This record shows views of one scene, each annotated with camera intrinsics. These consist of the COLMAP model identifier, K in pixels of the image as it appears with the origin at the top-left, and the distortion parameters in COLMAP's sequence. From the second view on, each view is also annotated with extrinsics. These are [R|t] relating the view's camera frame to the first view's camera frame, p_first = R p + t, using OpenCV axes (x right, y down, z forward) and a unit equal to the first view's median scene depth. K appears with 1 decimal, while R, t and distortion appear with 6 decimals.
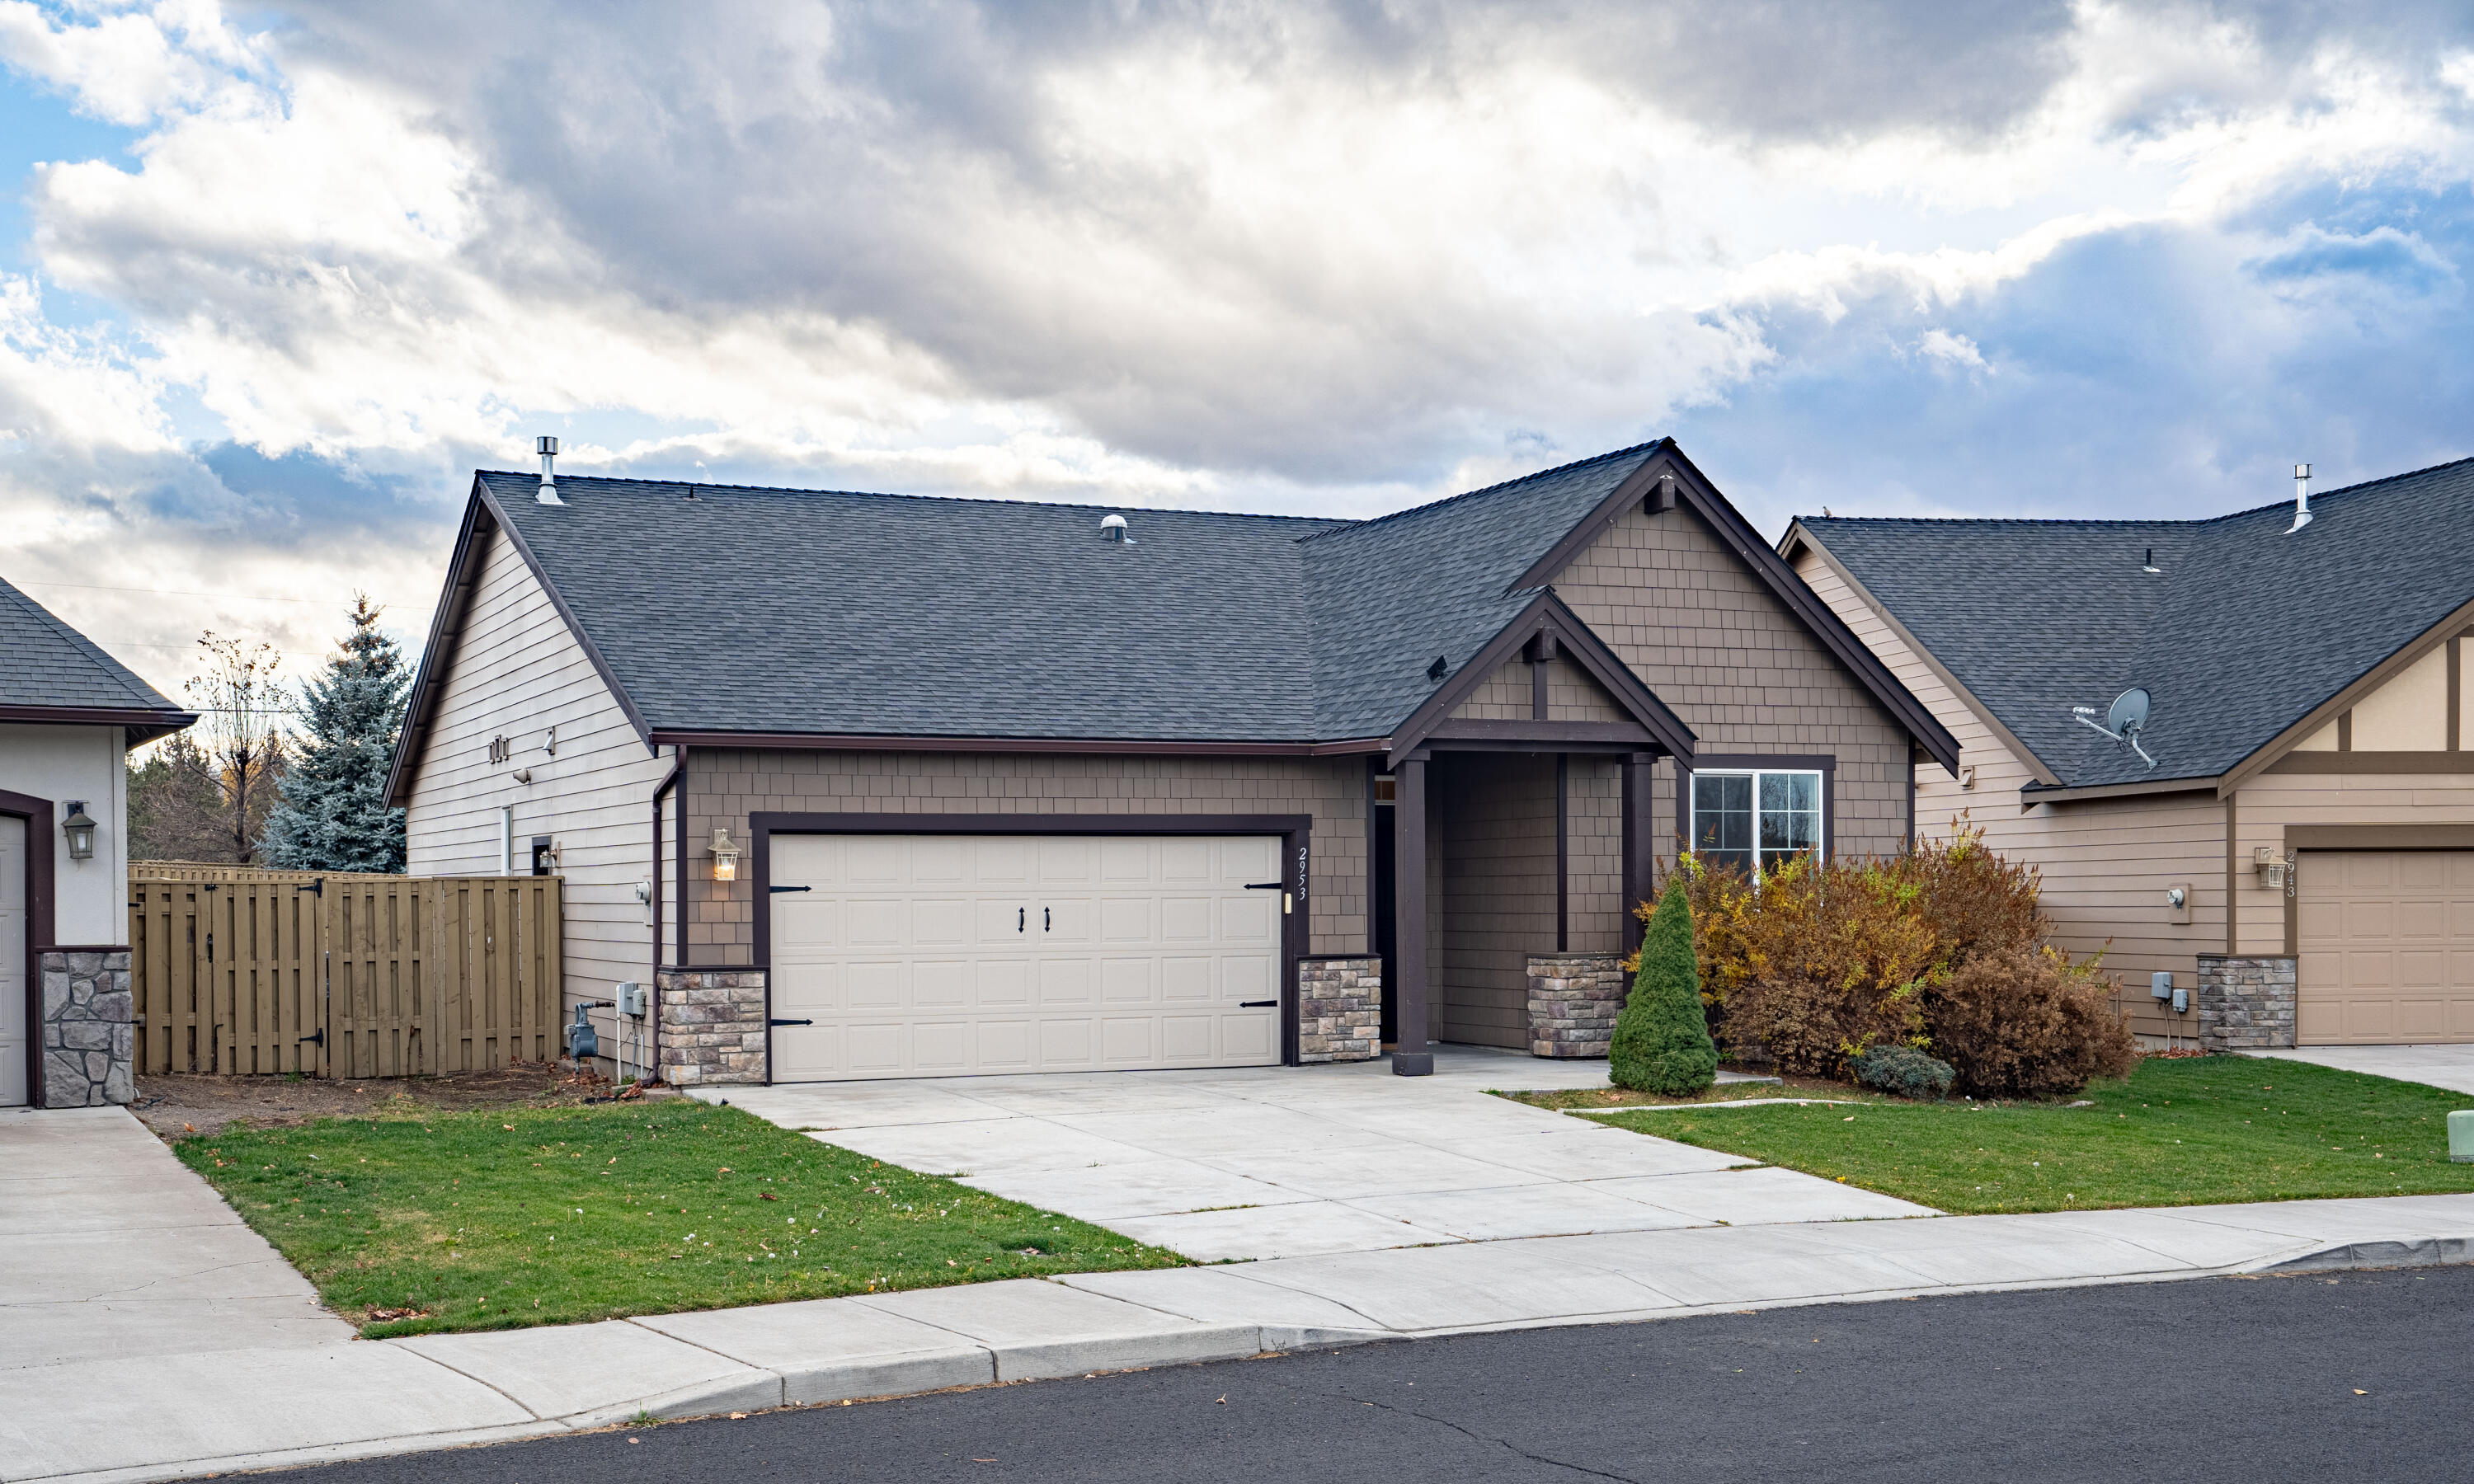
lens RADIAL K [[2599.5, 0, 1072.8], [0, 2599.5, 956.4], [0, 0, 1]] dist [0.071043, 0.000000]
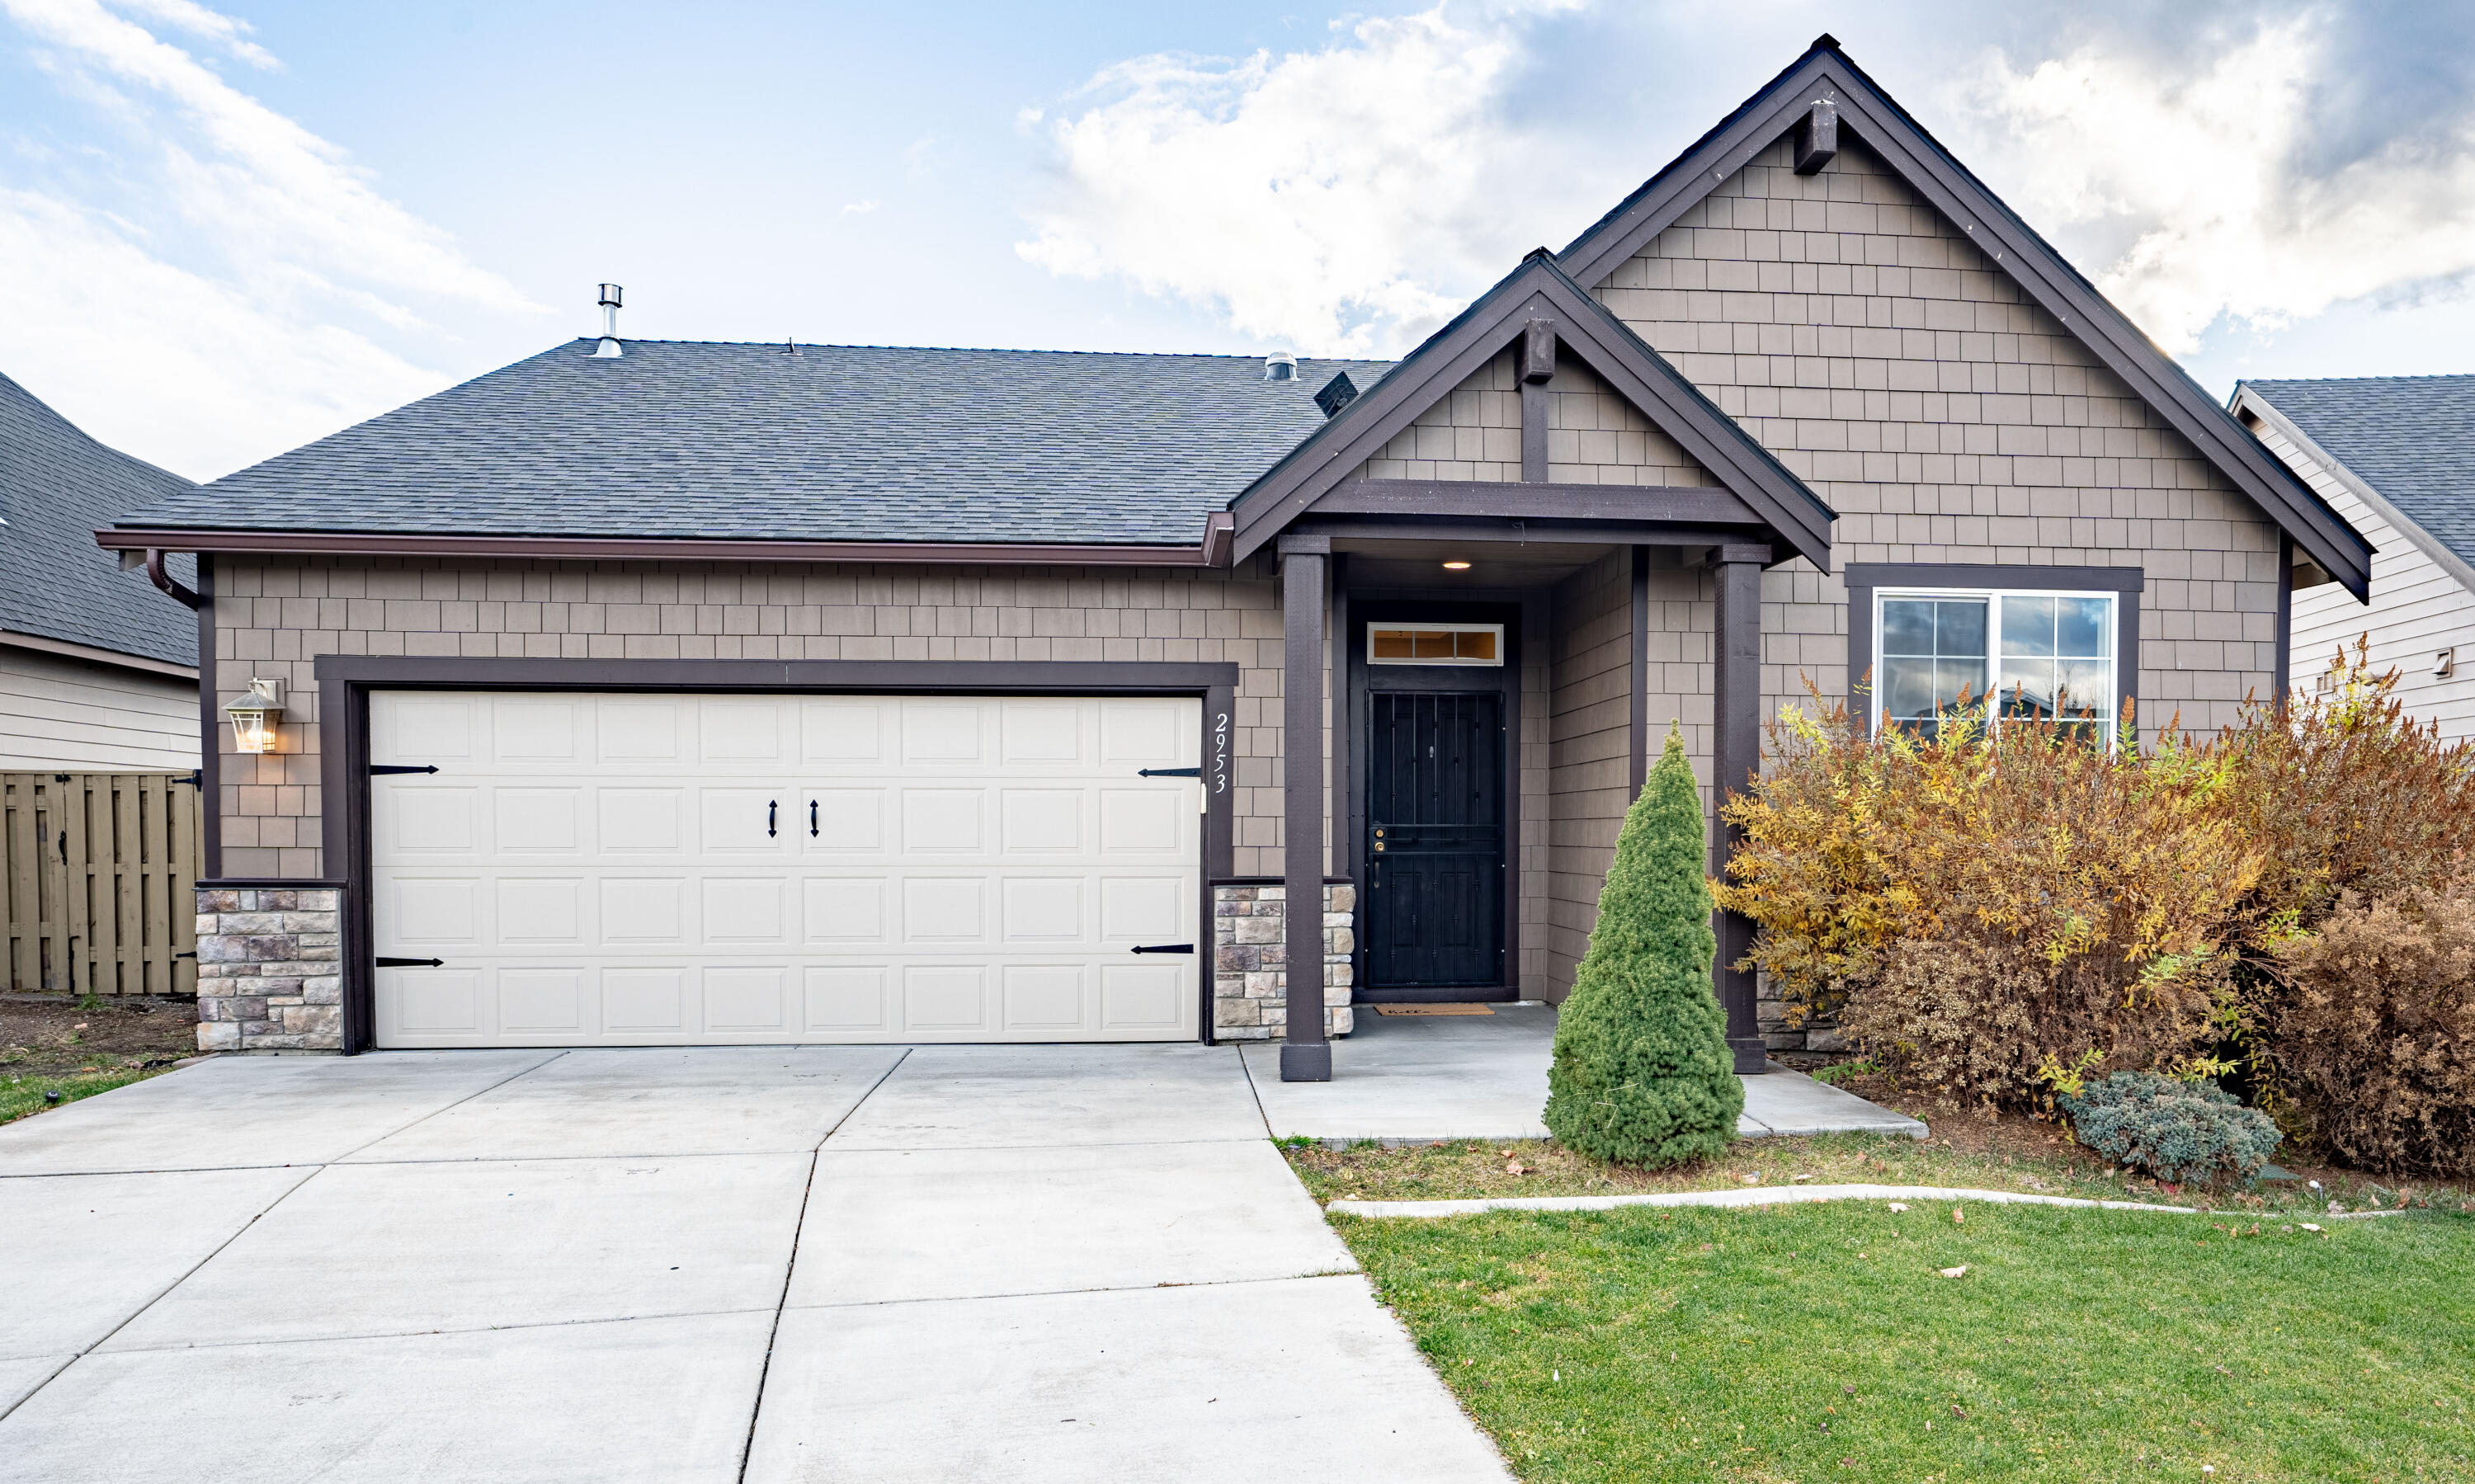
lens RADIAL K [[1680.9, 0, 1319.4], [0, 1680.9, 901.3], [0, 0, 1]] dist [-0.023098, 0.026677]
pose [[0.956688, 0.020741, -0.290376, 0.232452], [-0.015356, 0.999665, 0.020812, -0.003584], [0.290711, -0.015451, 0.956686, 0.591891]]
